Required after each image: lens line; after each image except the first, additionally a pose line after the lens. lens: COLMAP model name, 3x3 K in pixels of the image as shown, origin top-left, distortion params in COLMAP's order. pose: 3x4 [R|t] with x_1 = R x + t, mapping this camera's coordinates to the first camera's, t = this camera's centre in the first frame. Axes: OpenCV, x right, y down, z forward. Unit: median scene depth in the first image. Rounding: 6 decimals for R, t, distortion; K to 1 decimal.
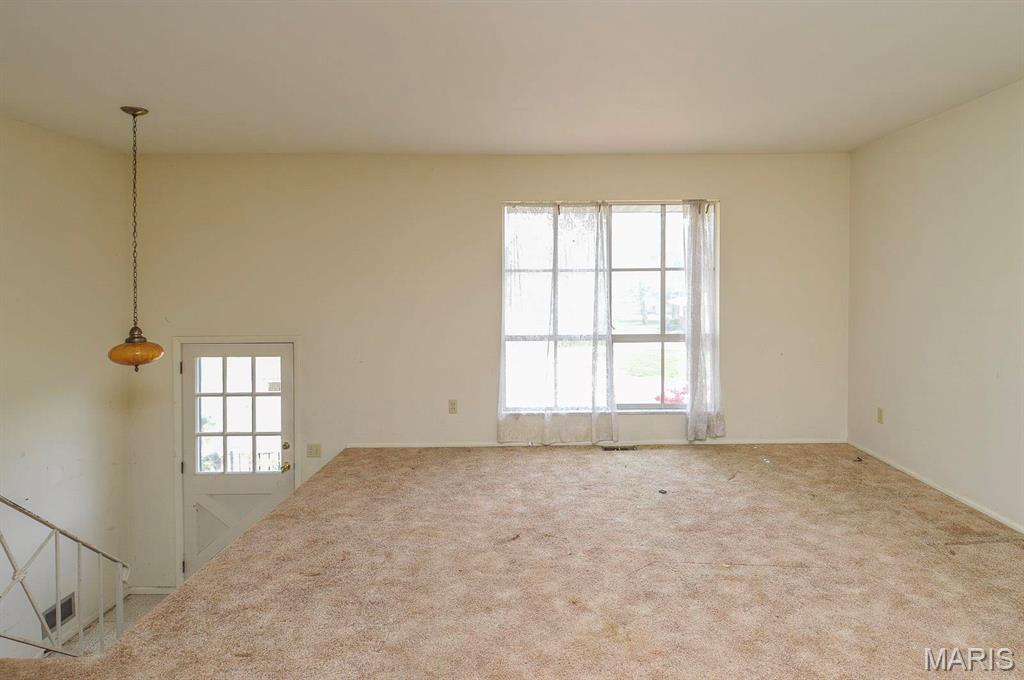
lens RADIAL K [[553.7, 0, 529.2], [0, 553.7, 287.5], [0, 0, 1]] dist [0.001581, -0.006393]
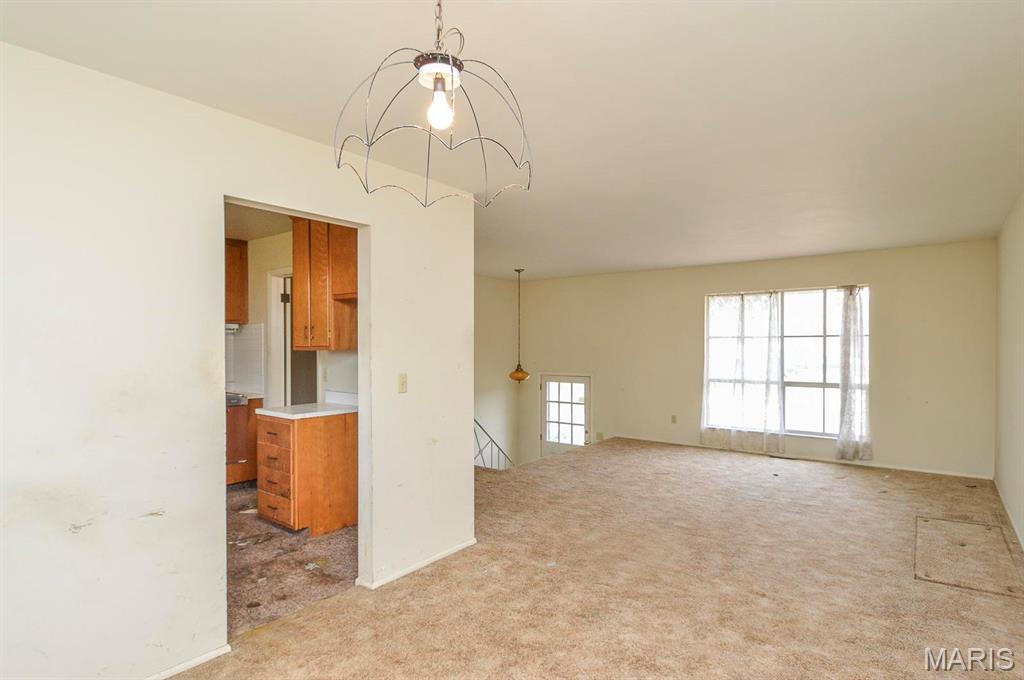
lens RADIAL K [[553.7, 0, 514.6], [0, 553.7, 344.7], [0, 0, 1]] dist [0.001581, -0.006393]
pose [[0.783709, 0.005256, -0.621106, 0.516243], [-0.005391, 0.999984, 0.001660, -0.009442], [0.621105, 0.002048, 0.783725, -0.598737]]
